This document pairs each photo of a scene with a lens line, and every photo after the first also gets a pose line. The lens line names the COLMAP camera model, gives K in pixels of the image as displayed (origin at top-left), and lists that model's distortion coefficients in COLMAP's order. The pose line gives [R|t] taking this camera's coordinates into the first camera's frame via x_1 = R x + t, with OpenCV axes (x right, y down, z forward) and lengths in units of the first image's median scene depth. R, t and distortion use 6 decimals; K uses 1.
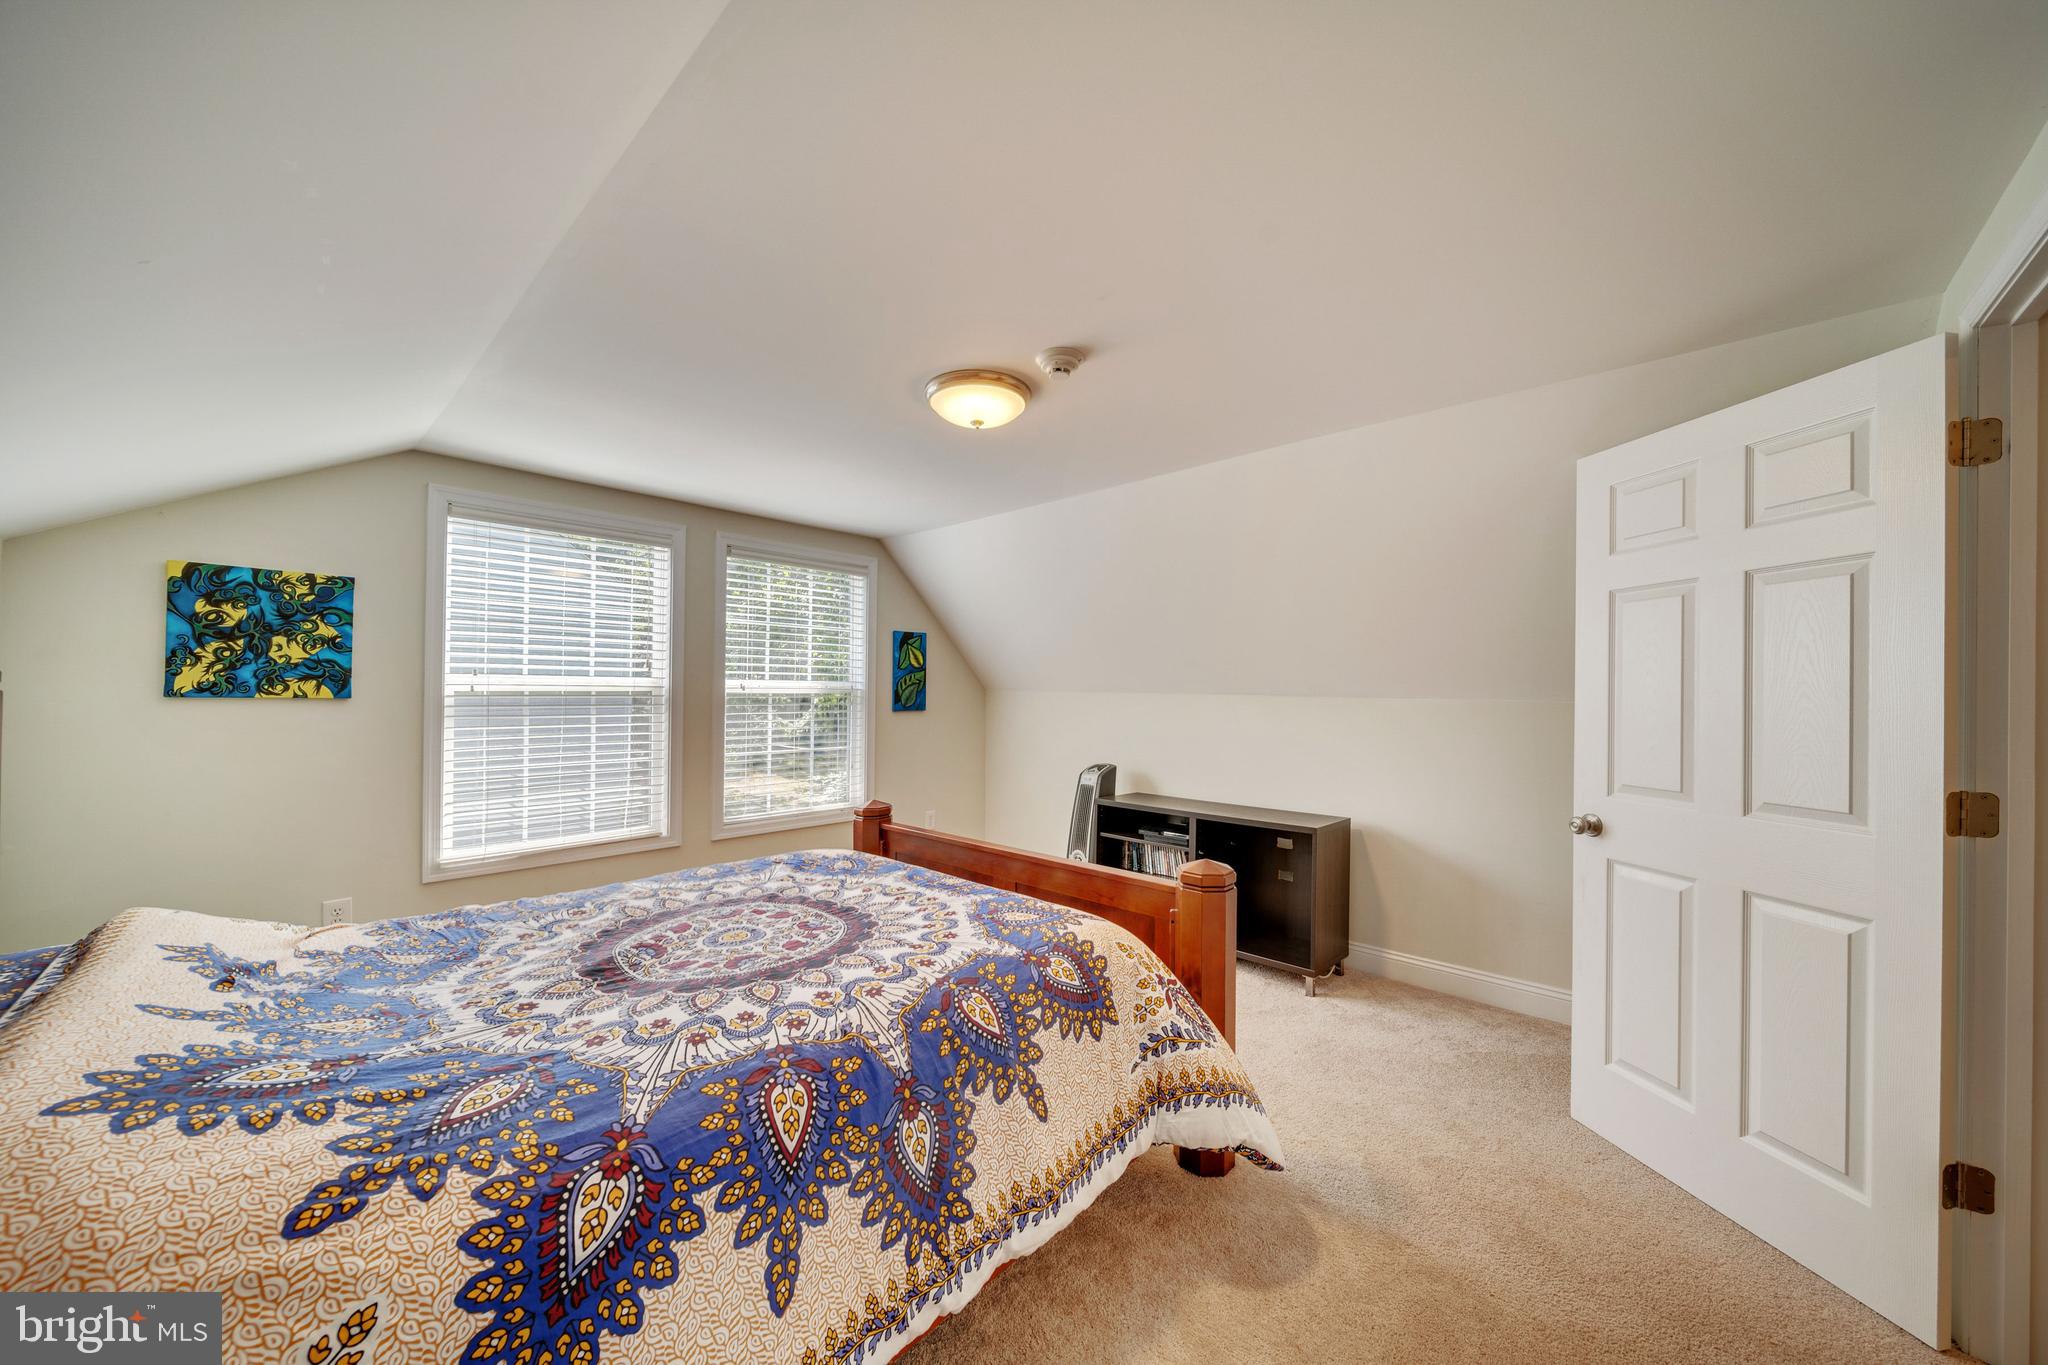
lens RADIAL K [[731.0, 0, 1026.9], [0, 731.0, 695.3], [0, 0, 1]] dist [-0.001030, -0.000299]
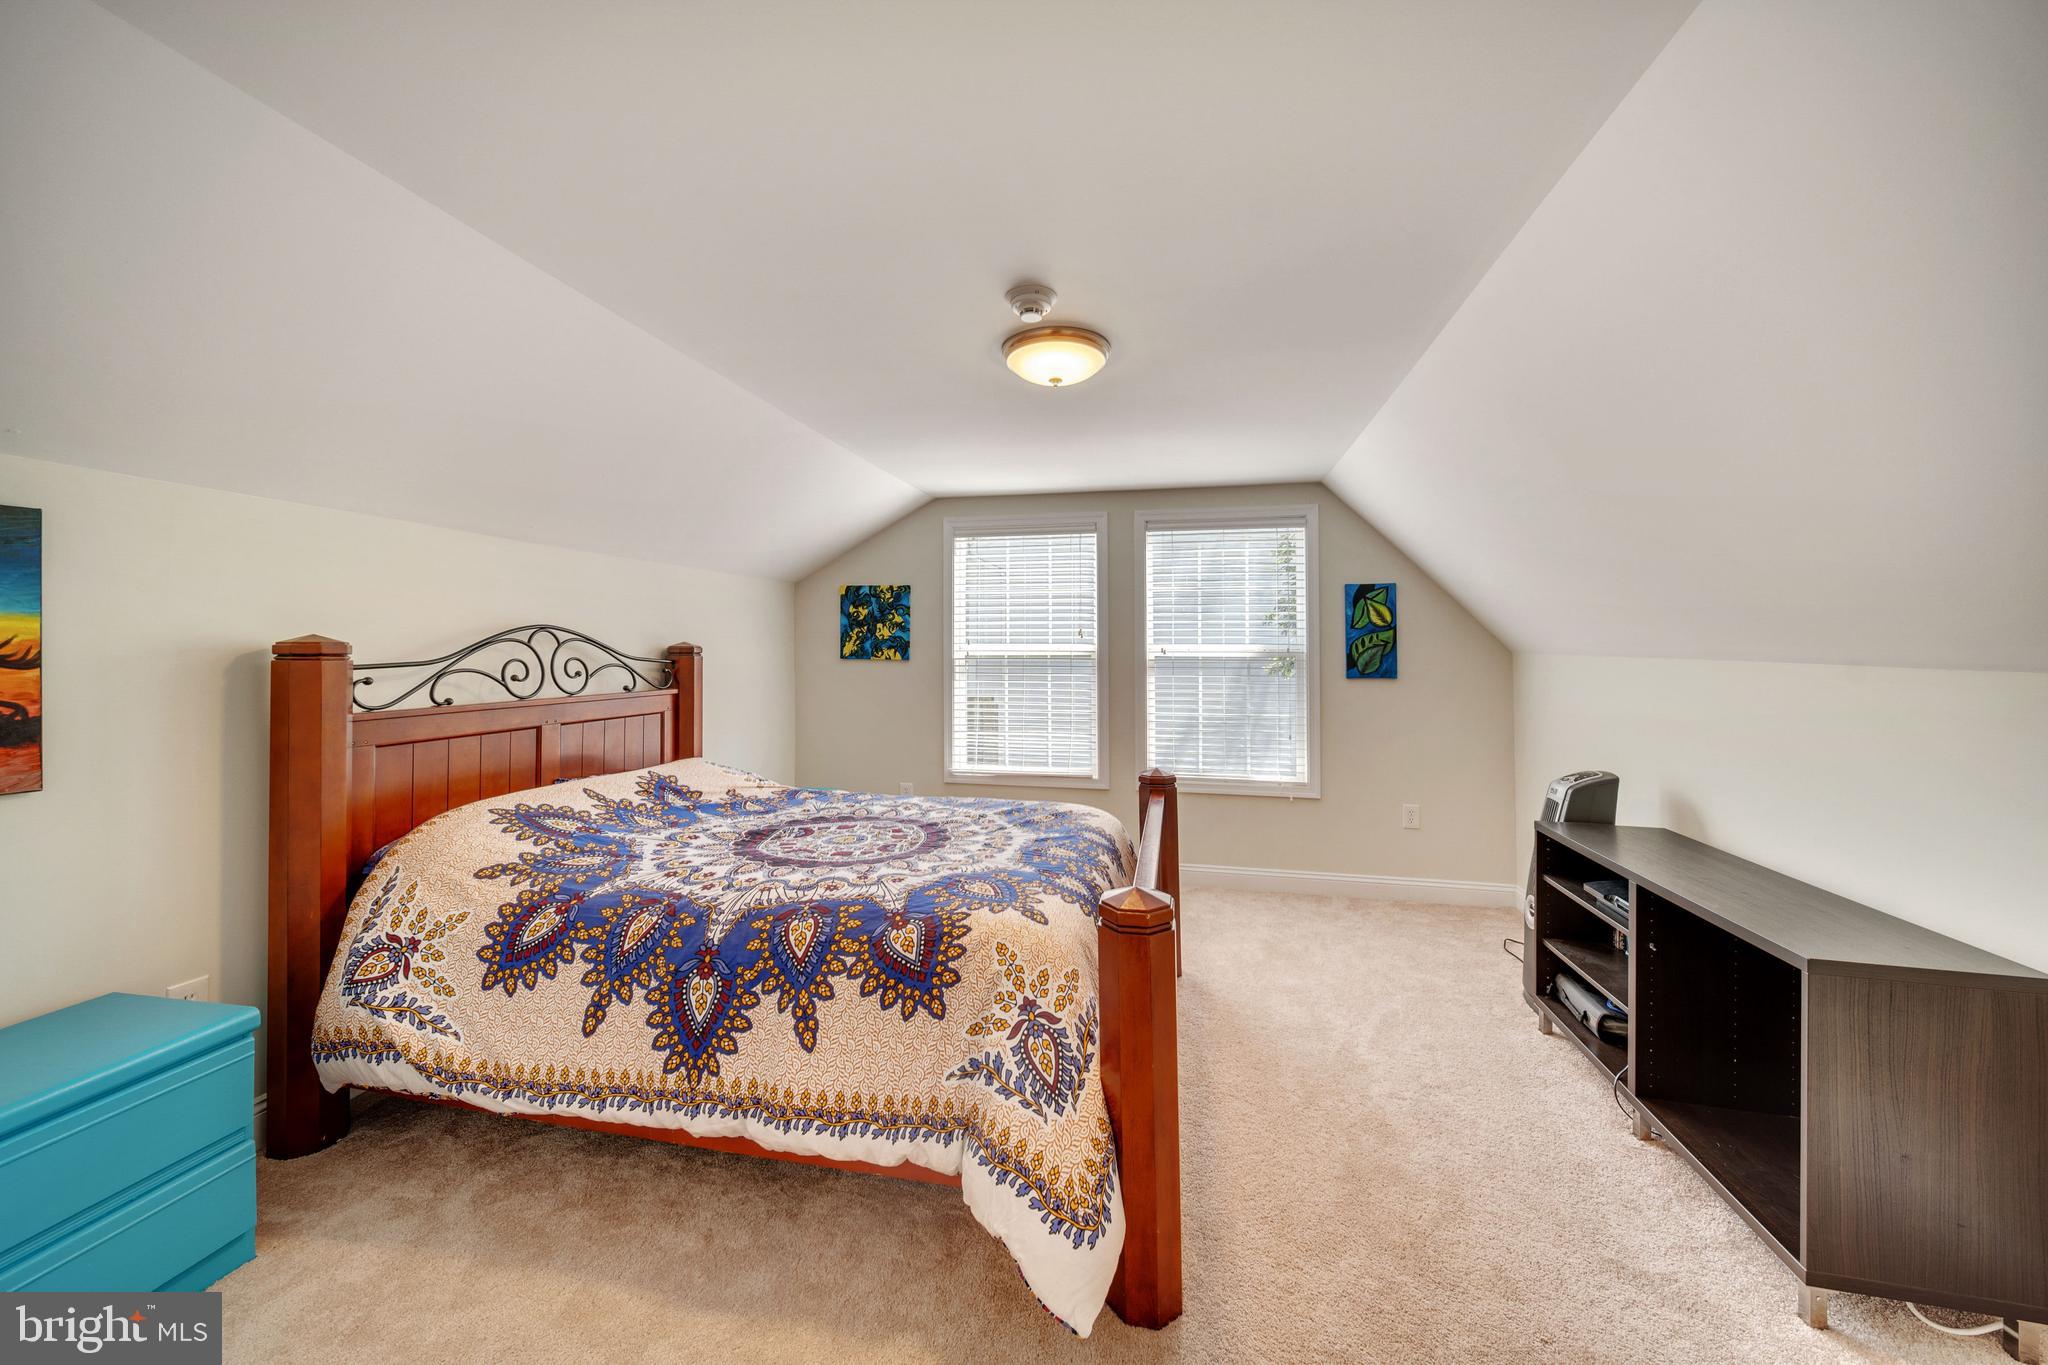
lens RADIAL K [[747.8, 0, 1022.7], [0, 747.8, 649.2], [0, 0, 1]] dist [-0.000194, -0.000108]
pose [[0.501709, -0.004618, -0.865024, 0.656907], [-0.002653, 0.999973, -0.006877, -0.009086], [0.865032, 0.005745, 0.501683, 0.401516]]
